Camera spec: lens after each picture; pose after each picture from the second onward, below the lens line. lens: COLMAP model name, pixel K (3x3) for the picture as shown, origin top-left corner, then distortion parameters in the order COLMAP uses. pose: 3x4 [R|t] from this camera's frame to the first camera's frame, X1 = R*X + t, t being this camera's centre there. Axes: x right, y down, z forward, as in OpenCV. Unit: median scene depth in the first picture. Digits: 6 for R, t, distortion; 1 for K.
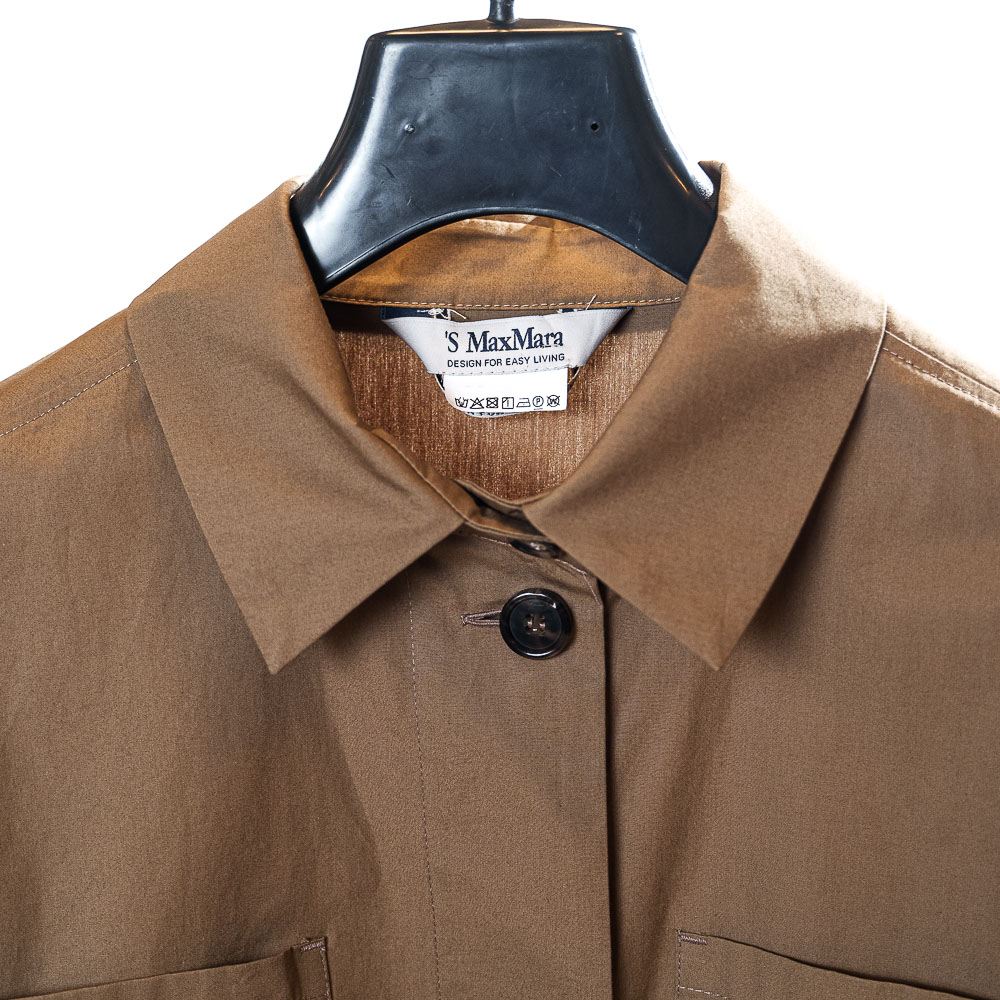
lens RADIAL K [[1626.6, 0, 500.0], [0, 1626.6, 500.0], [0, 0, 1]] dist [0.034490, 0.046936]
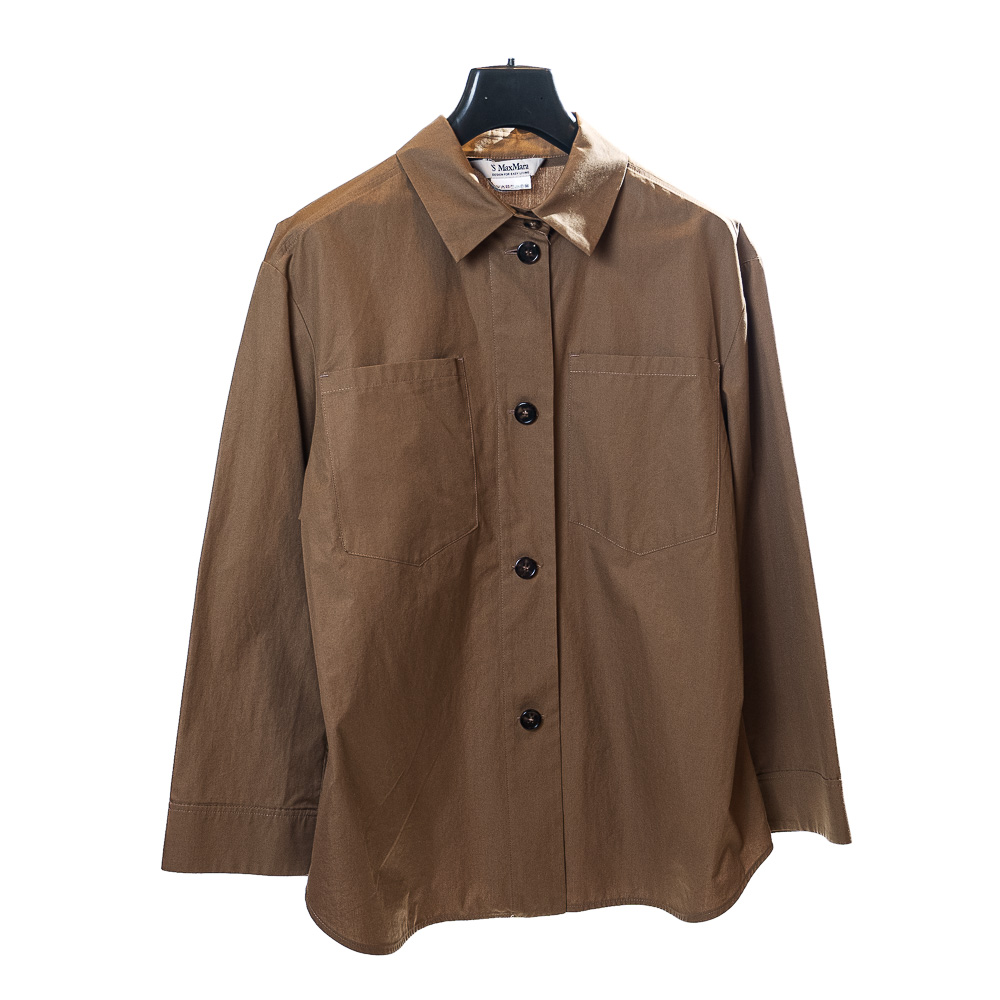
lens RADIAL K [[1235.4, 0, 500.0], [0, 1235.4, 500.0], [0, 0, 1]] dist [-0.082755, 0.015936]
pose [[0.970387, -0.051867, 0.235923, -0.626783], [0.041622, 0.997970, 0.048202, 0.440890], [-0.237944, -0.036954, 0.970576, -1.361684]]
